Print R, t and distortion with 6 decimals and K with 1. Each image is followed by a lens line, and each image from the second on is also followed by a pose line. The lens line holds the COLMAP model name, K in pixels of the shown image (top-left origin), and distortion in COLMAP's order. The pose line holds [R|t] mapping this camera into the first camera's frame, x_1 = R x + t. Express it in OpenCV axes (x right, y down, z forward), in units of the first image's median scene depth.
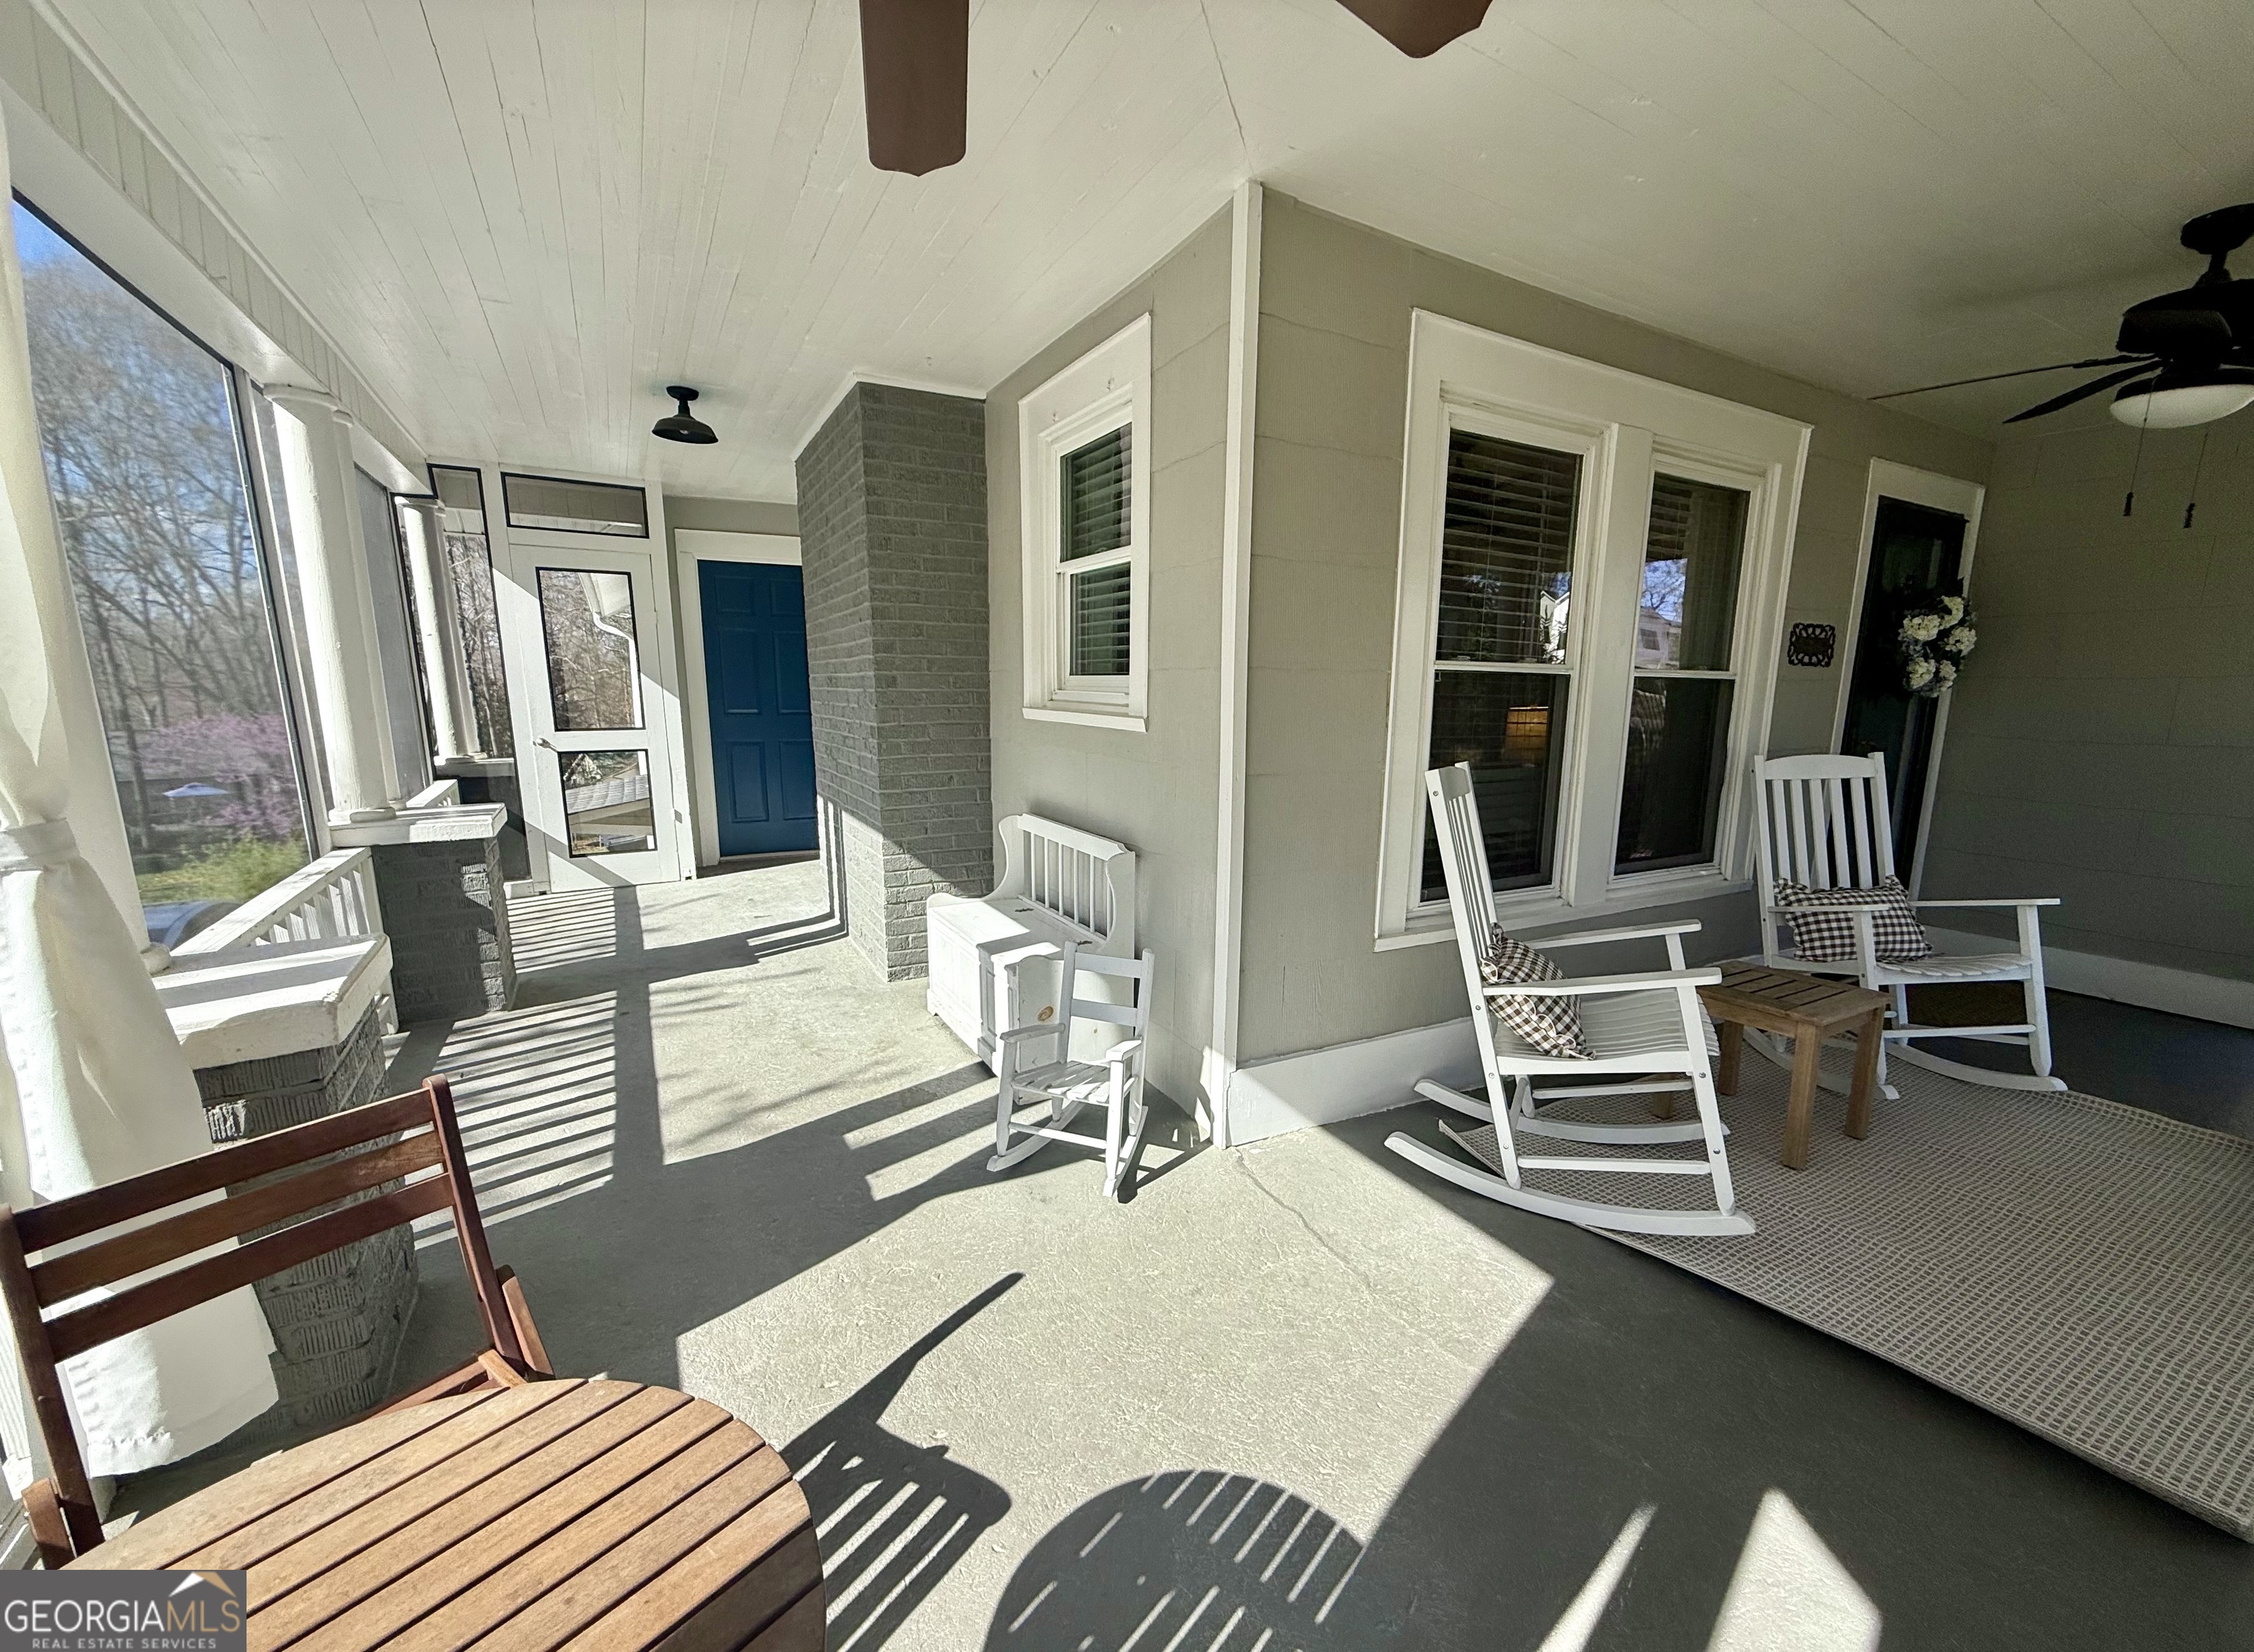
lens RADIAL K [[909.3, 0, 1137.9], [0, 909.3, 855.0], [0, 0, 1]] dist [0.000073, 0.000031]
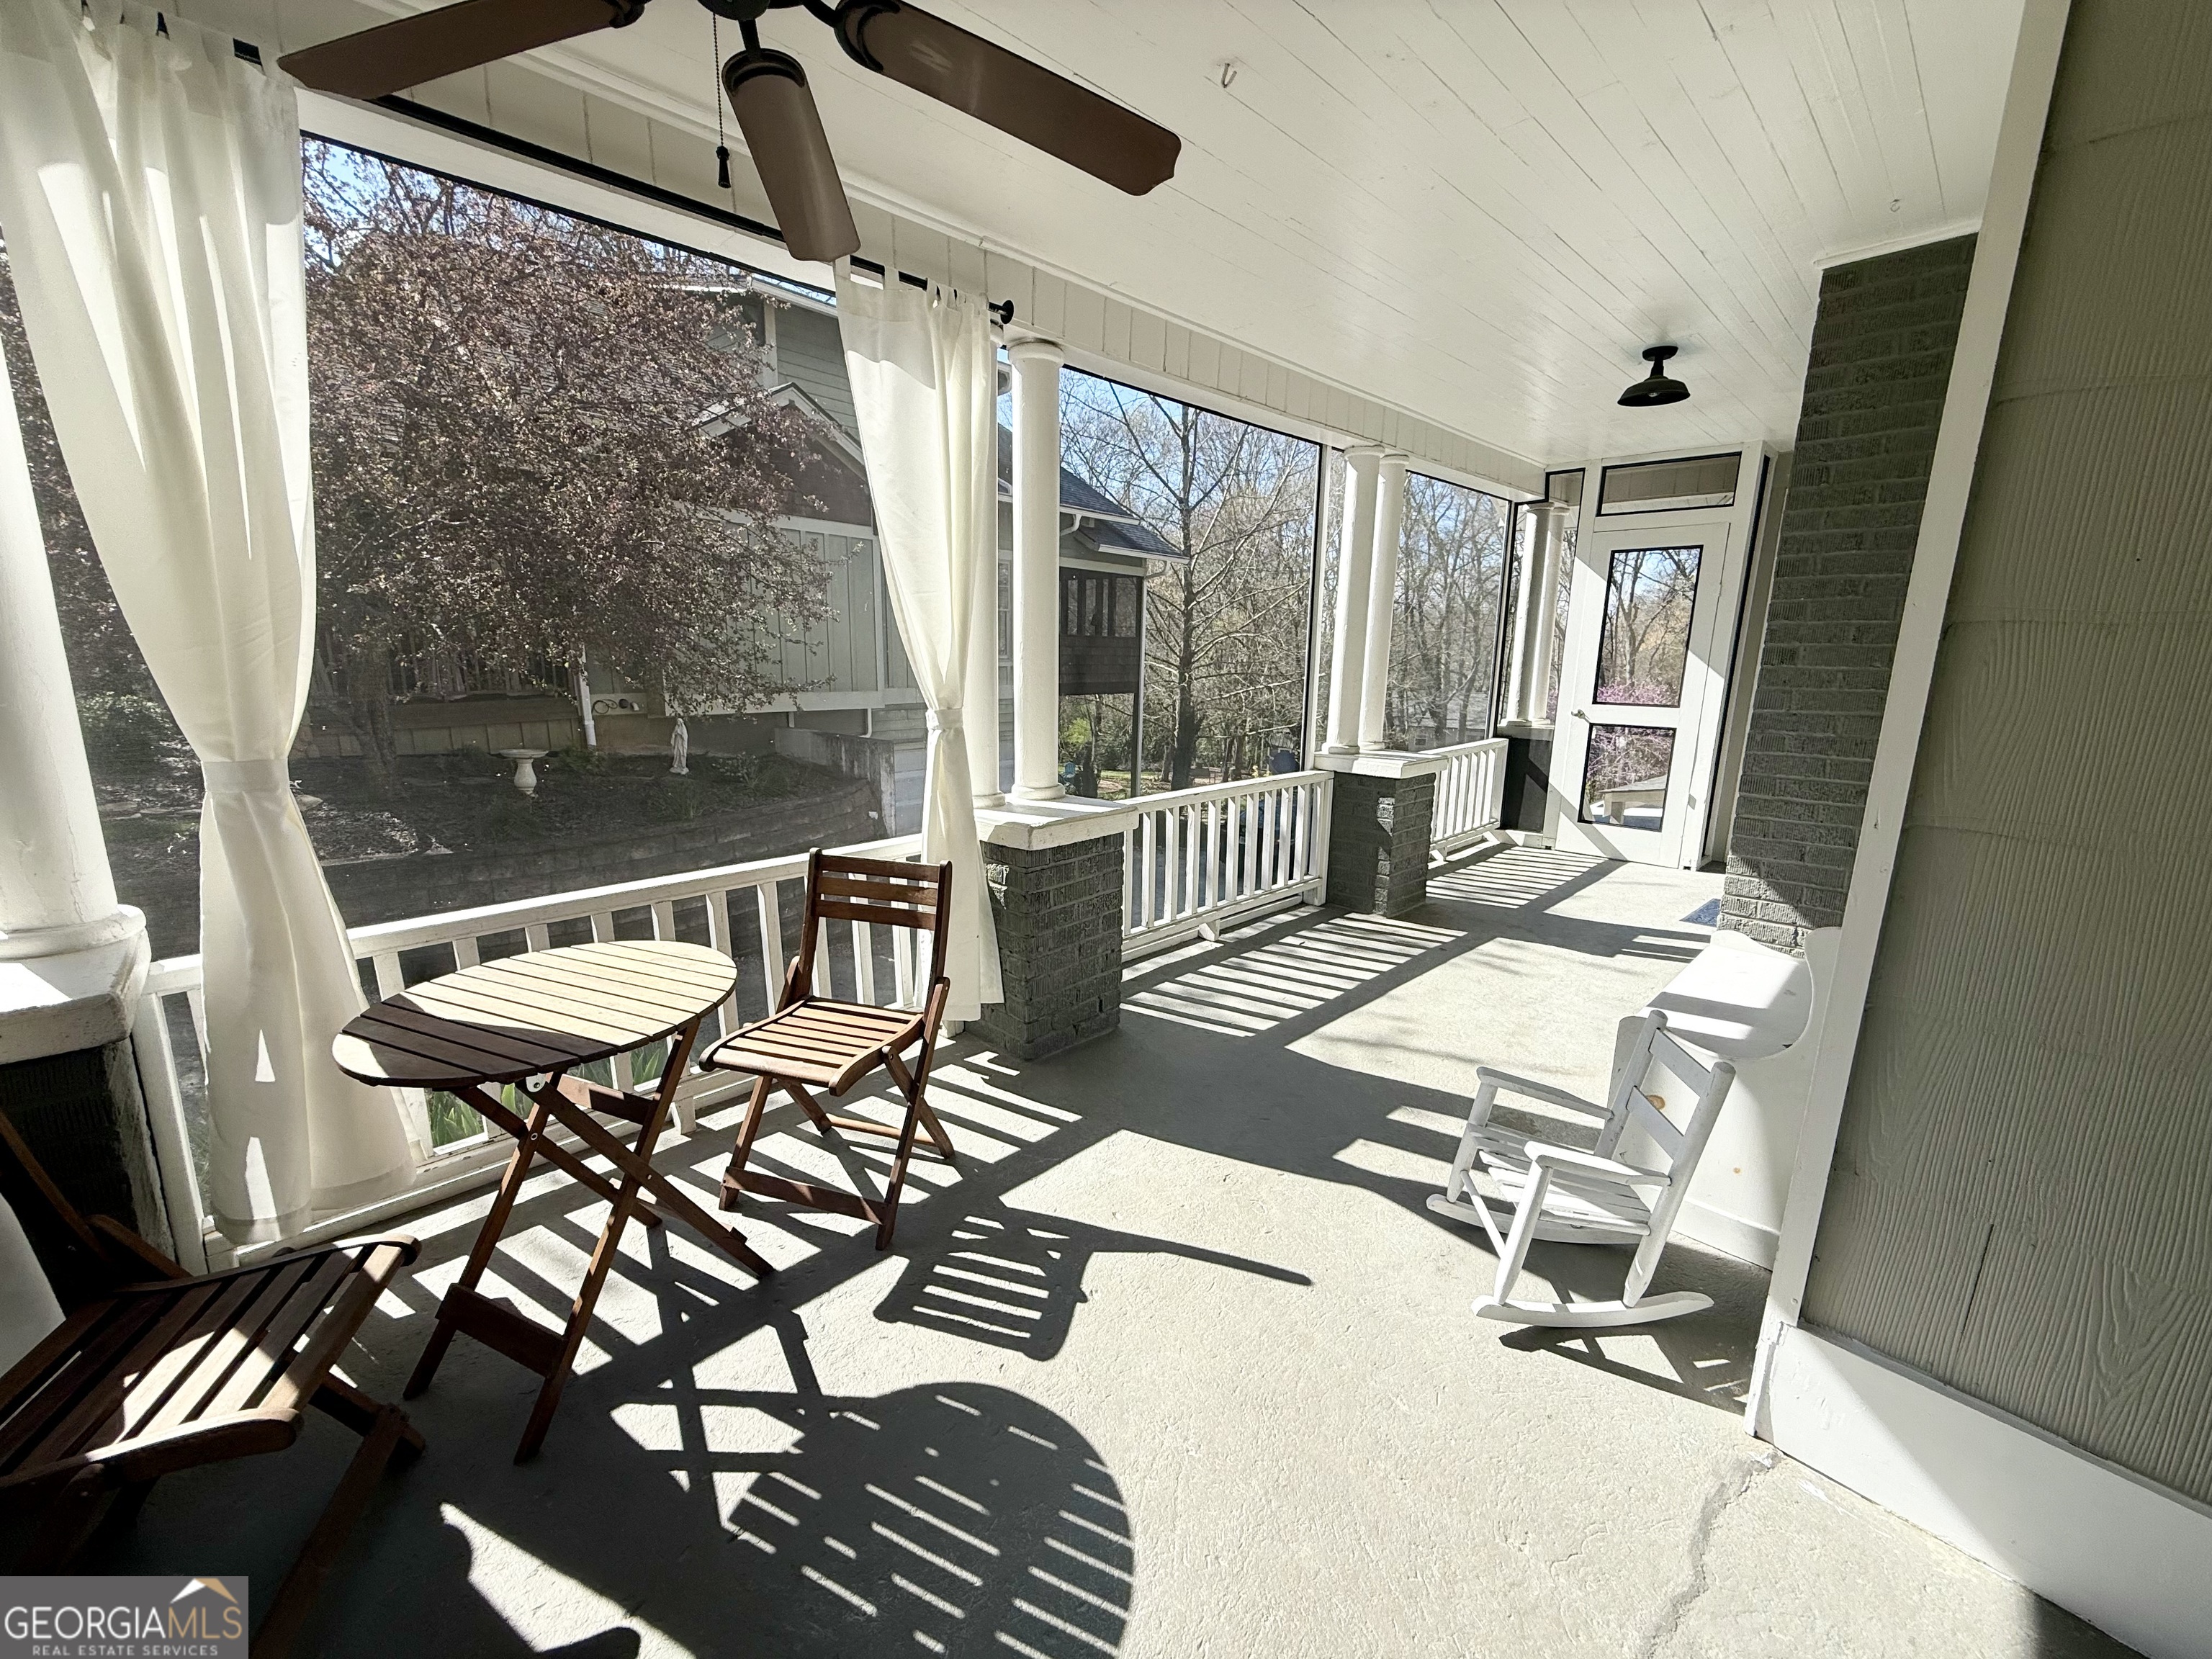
lens RADIAL K [[875.9, 0, 1106.0], [0, 875.9, 829.5], [0, 0, 1]] dist [-0.002785, -0.000453]
pose [[0.255182, 0.191857, -0.947667, 0.336314], [-0.192626, 0.970556, 0.144622, -0.047005], [0.947511, 0.145640, 0.284625, 0.280266]]
